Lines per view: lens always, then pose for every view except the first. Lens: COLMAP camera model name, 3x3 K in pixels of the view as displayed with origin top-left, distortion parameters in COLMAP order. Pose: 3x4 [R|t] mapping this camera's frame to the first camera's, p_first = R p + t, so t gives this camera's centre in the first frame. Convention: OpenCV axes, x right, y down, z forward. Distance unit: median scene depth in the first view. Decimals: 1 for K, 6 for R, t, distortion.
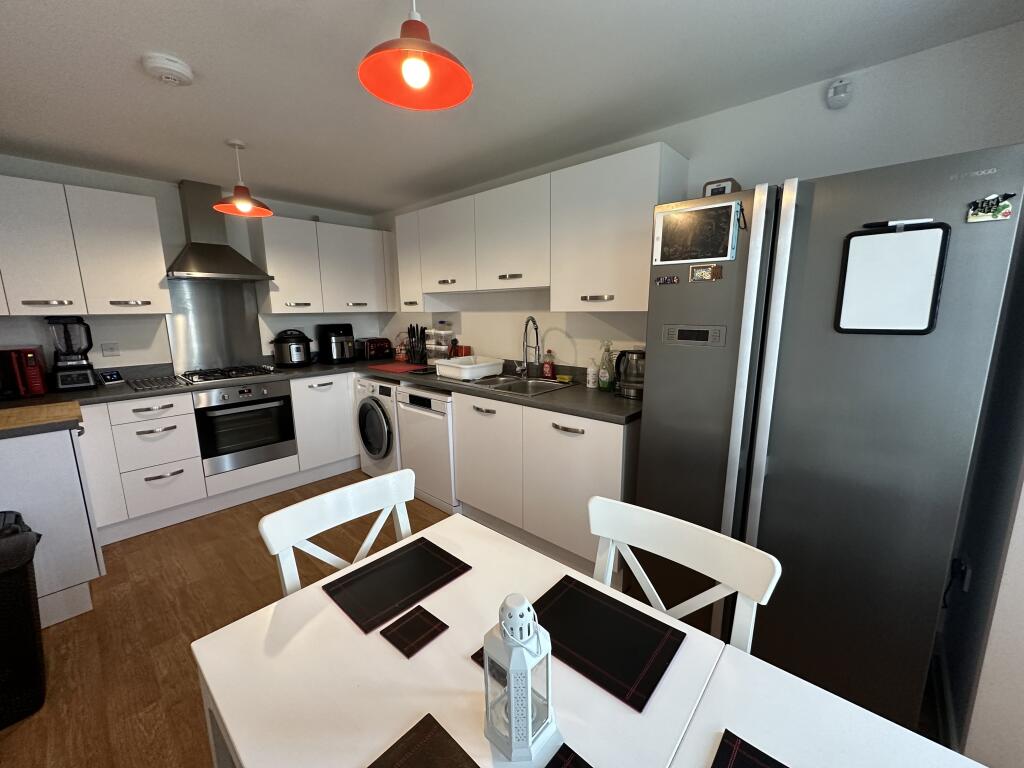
lens RADIAL K [[408.7, 0, 512.0], [0, 408.7, 384.0], [0, 0, 1]] dist [-0.005966, 0.000566]
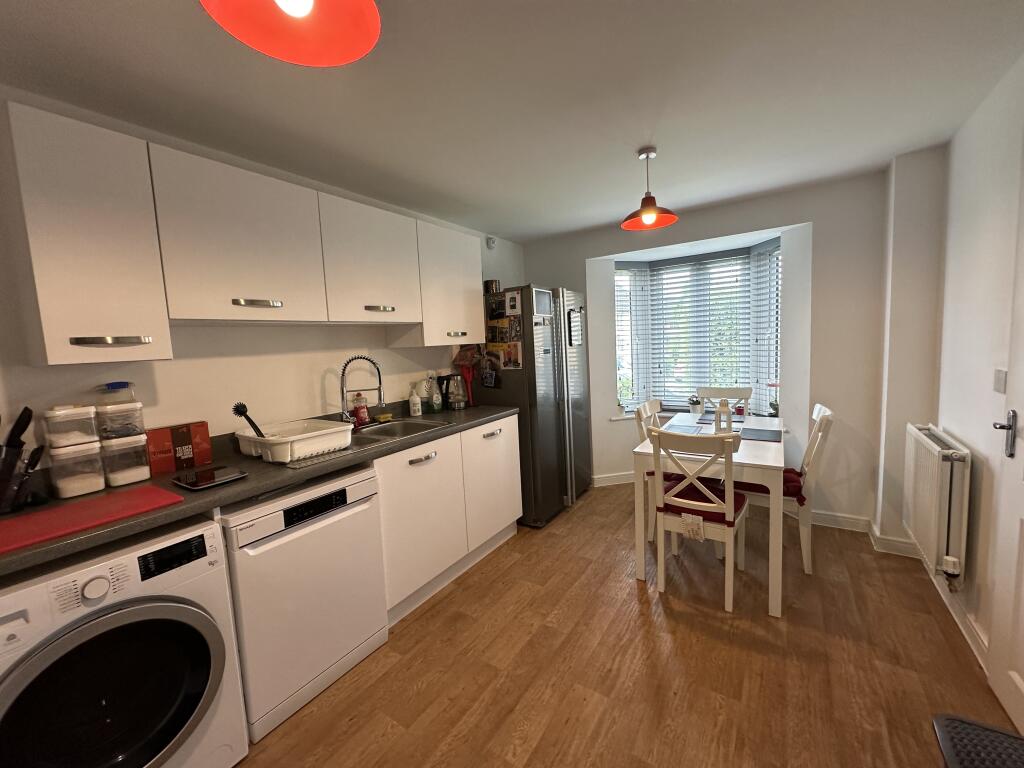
lens RADIAL K [[408.7, 0, 512.0], [0, 408.7, 384.0], [0, 0, 1]] dist [-0.005966, 0.000566]
pose [[-0.141231, -0.091625, 0.985728, -0.827833], [0.220082, 0.967885, 0.121498, -0.136156], [-0.965203, 0.234100, -0.116530, 0.783858]]
